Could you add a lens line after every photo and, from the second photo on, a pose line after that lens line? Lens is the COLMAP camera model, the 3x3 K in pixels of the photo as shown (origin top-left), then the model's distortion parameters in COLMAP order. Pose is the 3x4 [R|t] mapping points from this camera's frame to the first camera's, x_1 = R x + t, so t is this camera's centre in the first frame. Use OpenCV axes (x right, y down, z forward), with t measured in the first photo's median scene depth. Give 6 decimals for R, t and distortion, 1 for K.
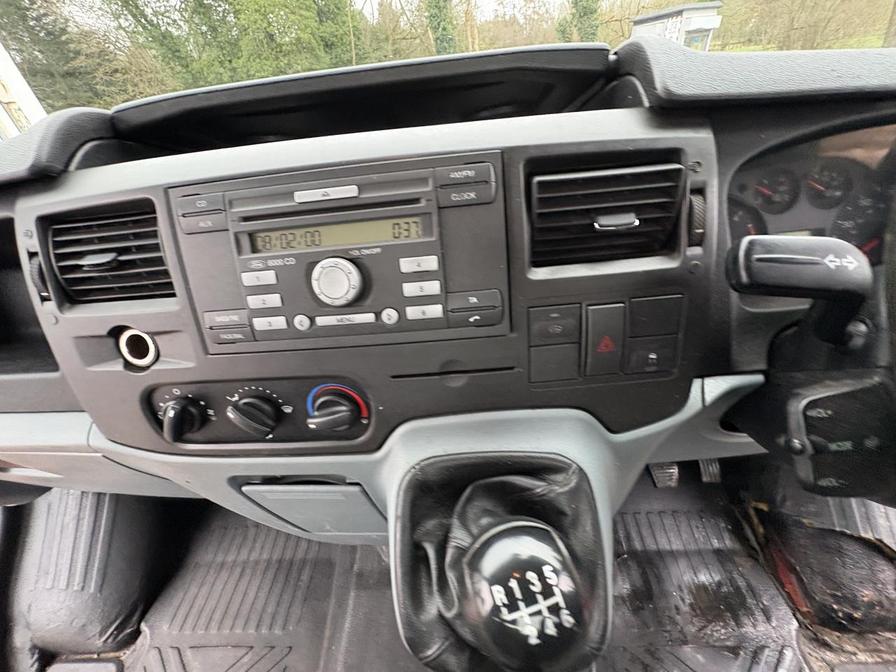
lens RADIAL K [[355.7, 0, 448.9], [0, 355.7, 337.6], [0, 0, 1]] dist [0.000623, -0.000075]
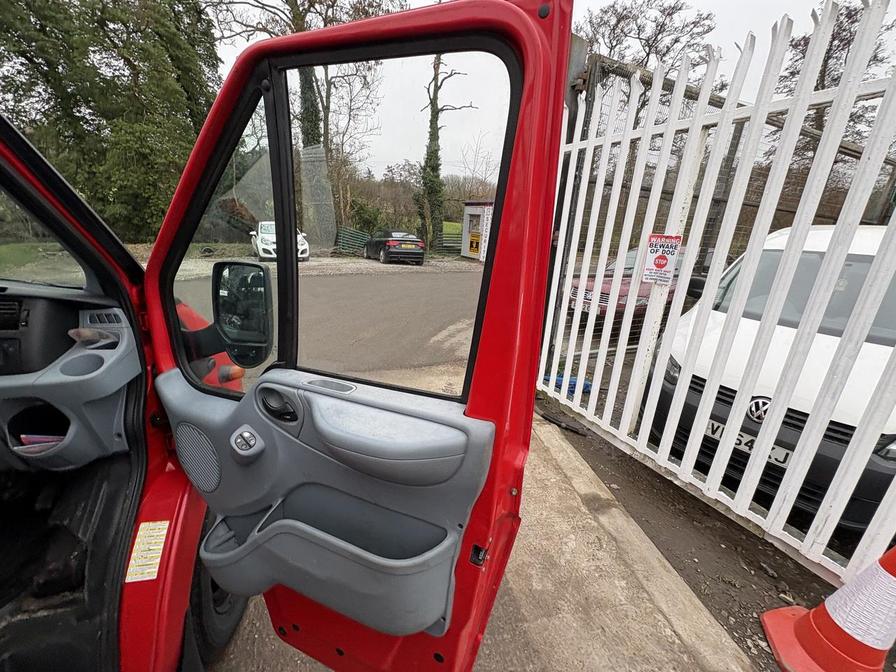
lens RADIAL K [[355.7, 0, 448.9], [0, 355.7, 337.6], [0, 0, 1]] dist [0.000623, -0.000075]
pose [[0.955938, 0.064735, 0.286341, 0.095206], [0.027931, 0.950904, -0.308223, 0.012592], [-0.292236, 0.302640, 0.907197, -0.050514]]
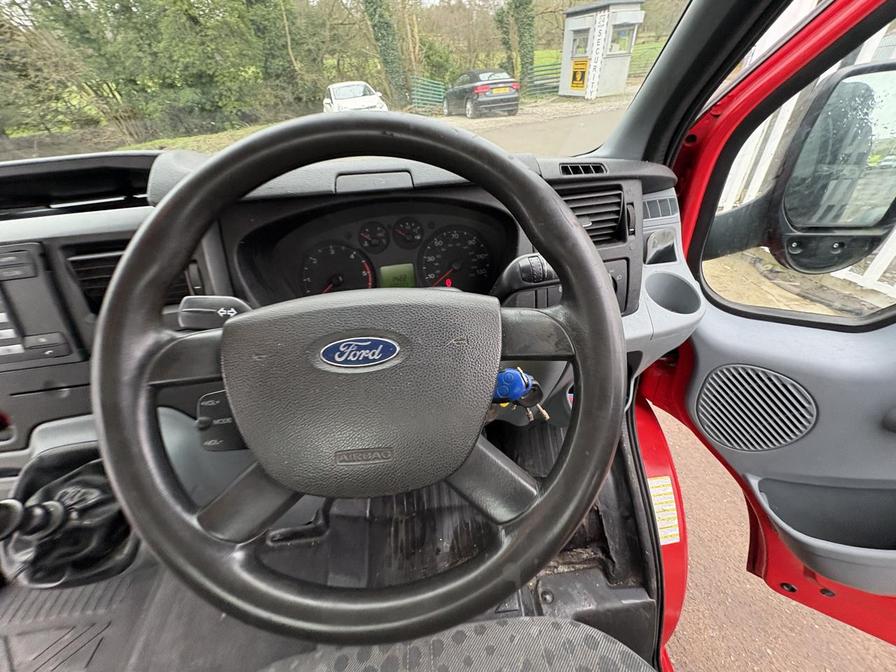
lens RADIAL K [[355.7, 0, 448.9], [0, 355.7, 337.6], [0, 0, 1]] dist [0.000623, -0.000075]
pose [[0.993766, -0.058411, 0.094954, 0.026236], [0.056035, 0.998050, 0.027496, -0.001029], [-0.096375, -0.022004, 0.995102, -0.010449]]
